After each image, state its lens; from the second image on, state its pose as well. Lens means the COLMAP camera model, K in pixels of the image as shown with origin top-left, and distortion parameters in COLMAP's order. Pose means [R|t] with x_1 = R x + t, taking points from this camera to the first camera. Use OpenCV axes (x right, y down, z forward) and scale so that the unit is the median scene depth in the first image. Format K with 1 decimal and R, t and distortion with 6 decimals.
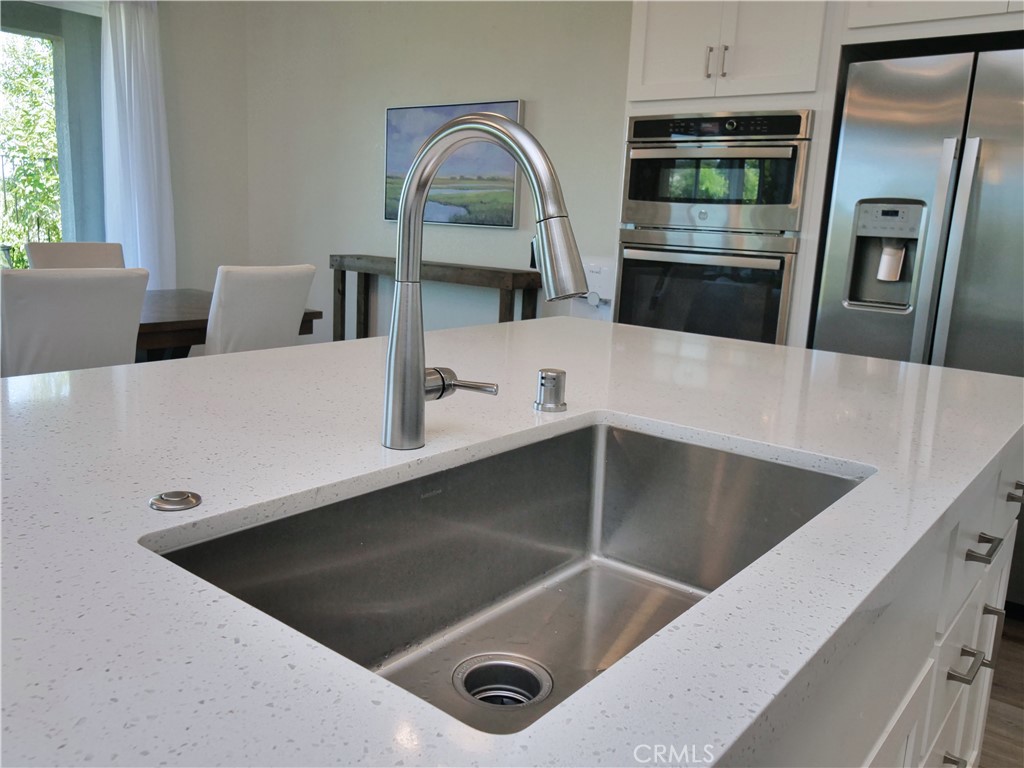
lens RADIAL K [[821.2, 0, 512.0], [0, 821.2, 384.0], [0, 0, 1]] dist [0.005964, -0.005209]
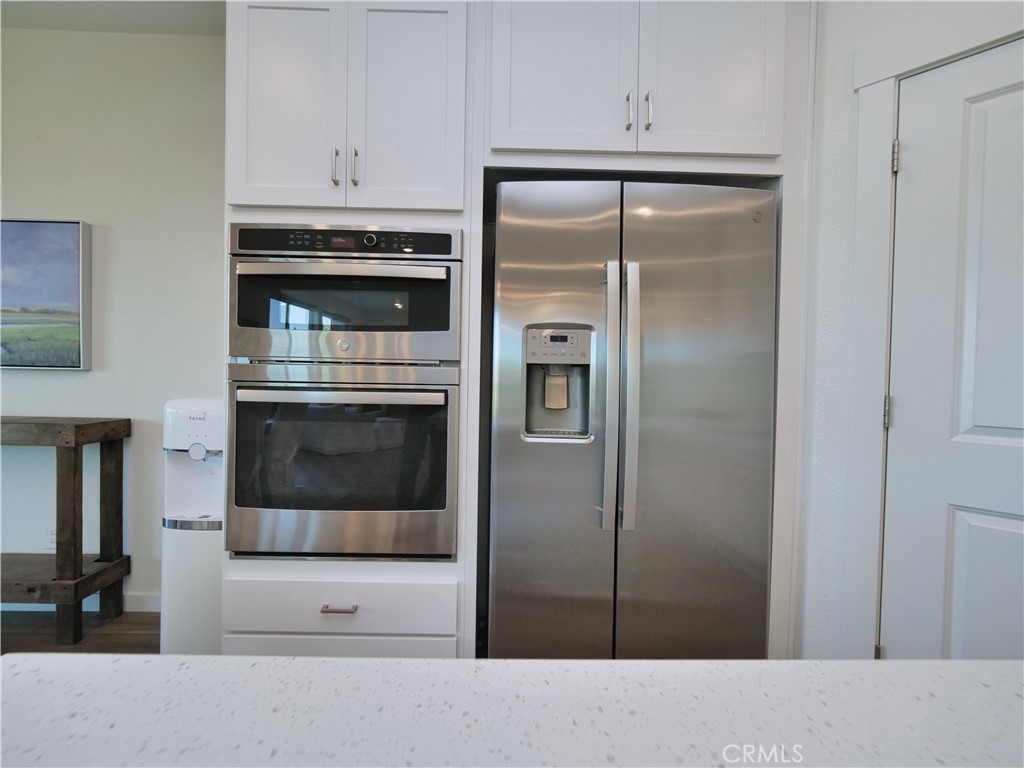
lens RADIAL K [[438.1, 0, 497.6], [0, 438.1, 382.8], [0, 0, 1]] dist [-0.007785, -0.000548]
pose [[0.778698, -0.047105, 0.625629, 0.074118], [0.142314, 0.984447, -0.103012, -0.097290], [-0.611046, 0.169251, 0.773290, 0.554402]]
